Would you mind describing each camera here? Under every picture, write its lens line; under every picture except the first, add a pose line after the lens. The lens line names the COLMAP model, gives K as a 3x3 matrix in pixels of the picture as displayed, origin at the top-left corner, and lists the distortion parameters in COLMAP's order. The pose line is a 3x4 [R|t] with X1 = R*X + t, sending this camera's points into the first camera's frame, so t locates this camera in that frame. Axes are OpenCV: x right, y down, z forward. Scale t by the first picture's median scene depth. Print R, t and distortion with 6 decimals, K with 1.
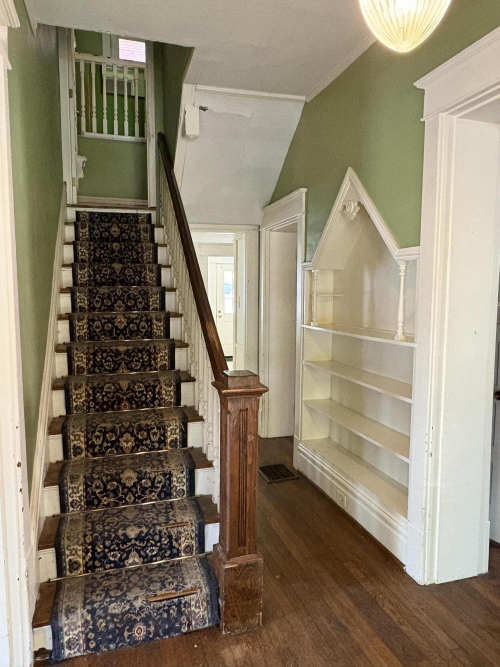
lens RADIAL K [[466.8, 0, 250.0], [0, 466.8, 334.1], [0, 0, 1]] dist [-0.003808, -0.000551]
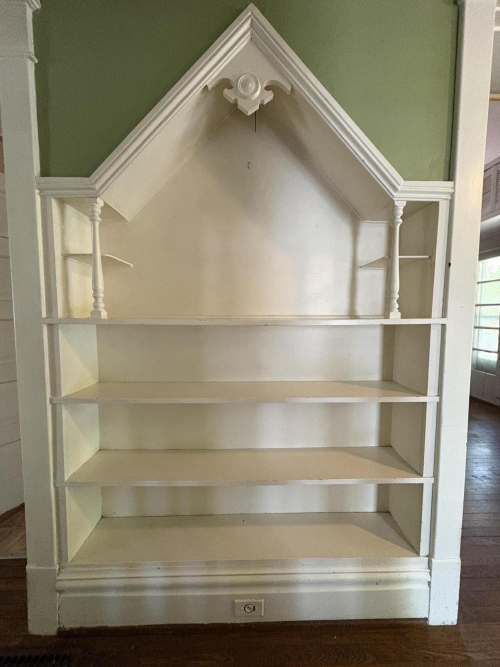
lens RADIAL K [[268.3, 0, 248.9], [0, 268.3, 332.8], [0, 0, 1]] dist [-0.006151, 0.000195]
pose [[0.271811, -0.065673, 0.960107, -0.101688], [0.085932, 0.995340, 0.043756, -0.000787], [-0.958506, 0.070610, 0.276188, 0.923177]]
